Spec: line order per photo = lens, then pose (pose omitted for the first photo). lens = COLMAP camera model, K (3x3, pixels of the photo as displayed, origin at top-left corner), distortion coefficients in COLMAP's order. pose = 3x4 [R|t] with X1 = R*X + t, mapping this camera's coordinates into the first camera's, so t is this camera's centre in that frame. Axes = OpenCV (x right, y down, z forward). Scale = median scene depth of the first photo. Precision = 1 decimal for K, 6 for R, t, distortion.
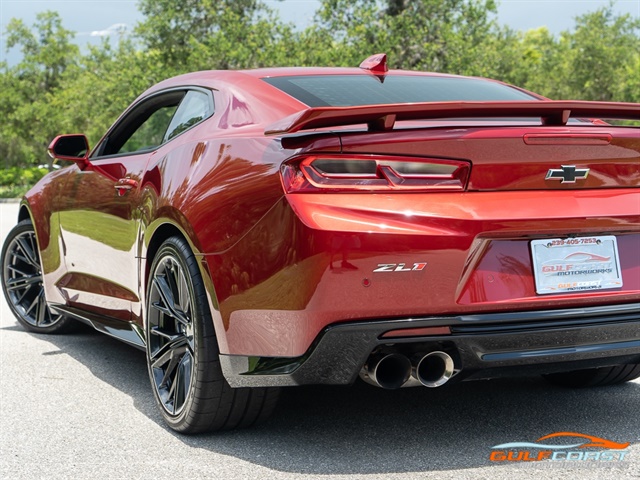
lens RADIAL K [[1203.6, 0, 320.0], [0, 1203.6, 240.0], [0, 0, 1]] dist [0.049581, 0.241295]
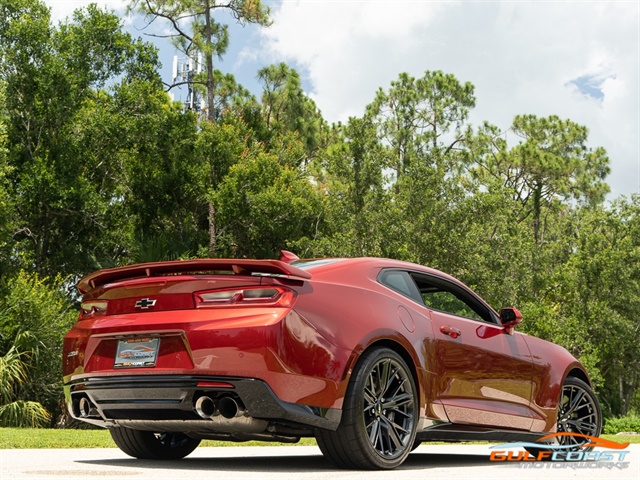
lens RADIAL K [[1039.3, 0, 319.8], [0, 1039.3, 252.9], [0, 0, 1]] dist [0.028525, 0.035156]
pose [[0.516152, -0.124349, -0.847422, 1.649148], [-0.072715, 0.979471, -0.188015, 0.142795], [0.853405, 0.158665, 0.496514, 0.435189]]
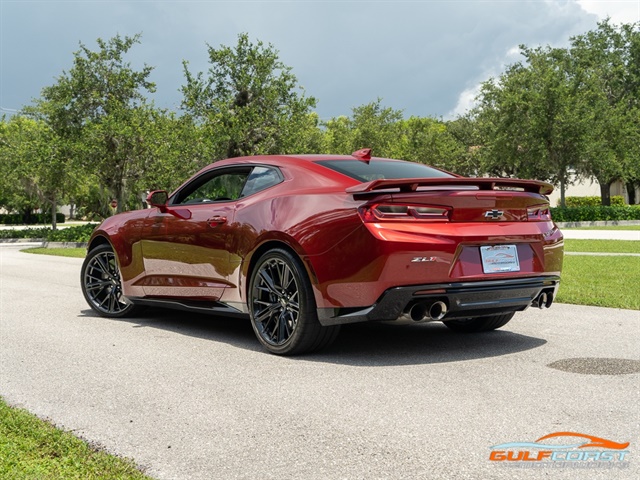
lens RADIAL K [[947.3, 0, 320.0], [0, 947.3, 240.0], [0, 0, 1]] dist [0.019033, 0.085270]
pose [[0.980492, 0.000519, 0.196558, -0.386450], [0.006652, 0.999336, -0.035825, 0.042730], [-0.196446, 0.036434, 0.979837, -0.484801]]
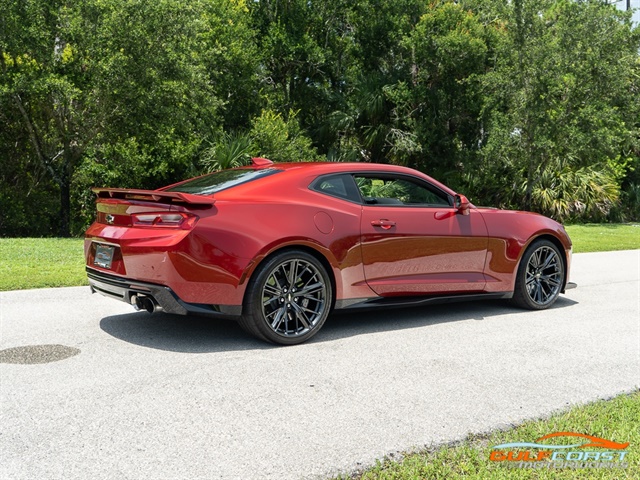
lens RADIAL K [[758.5, 0, 320.0], [0, 758.5, 240.0], [0, 0, 1]] dist [0.015465, -0.014147]
pose [[0.218568, 0.081422, -0.972419, 1.754367], [-0.072024, 0.995141, 0.067135, -0.143159], [0.973160, 0.055364, 0.223371, 1.059507]]
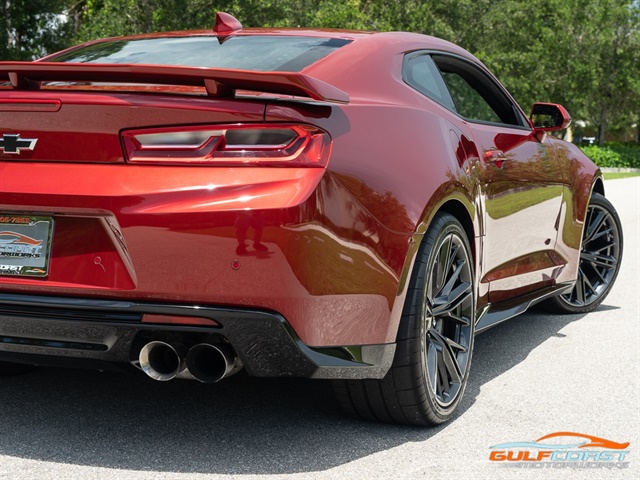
lens RADIAL K [[1203.6, 0, 320.0], [0, 1203.6, 240.0], [0, 0, 1]] dist [0.049581, 0.241295]
pose [[0.698756, 0.089149, -0.709783, 0.998908], [-0.071842, 0.995933, 0.054363, -0.048335], [0.711743, 0.013006, 0.702319, 0.528016]]
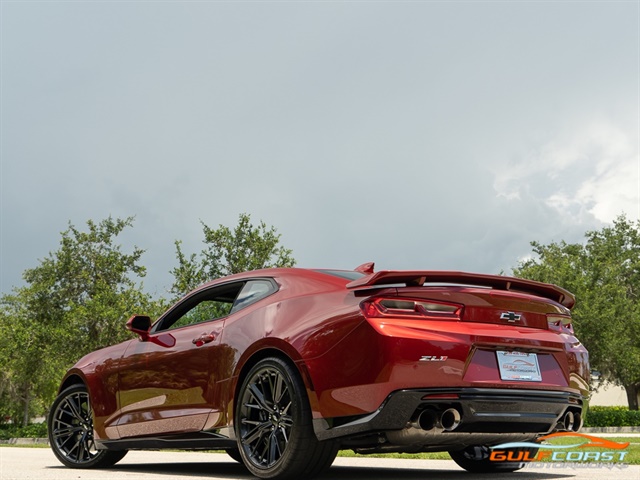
lens RADIAL K [[1019.6, 0, 322.3], [0, 1019.6, 210.8], [0, 0, 1]] dist [0.012505, 0.025359]
pose [[0.979806, 0.061420, 0.190283, -0.371111], [-0.006101, 0.960392, -0.278585, 0.219473], [-0.199857, 0.271798, 0.941373, -0.427679]]
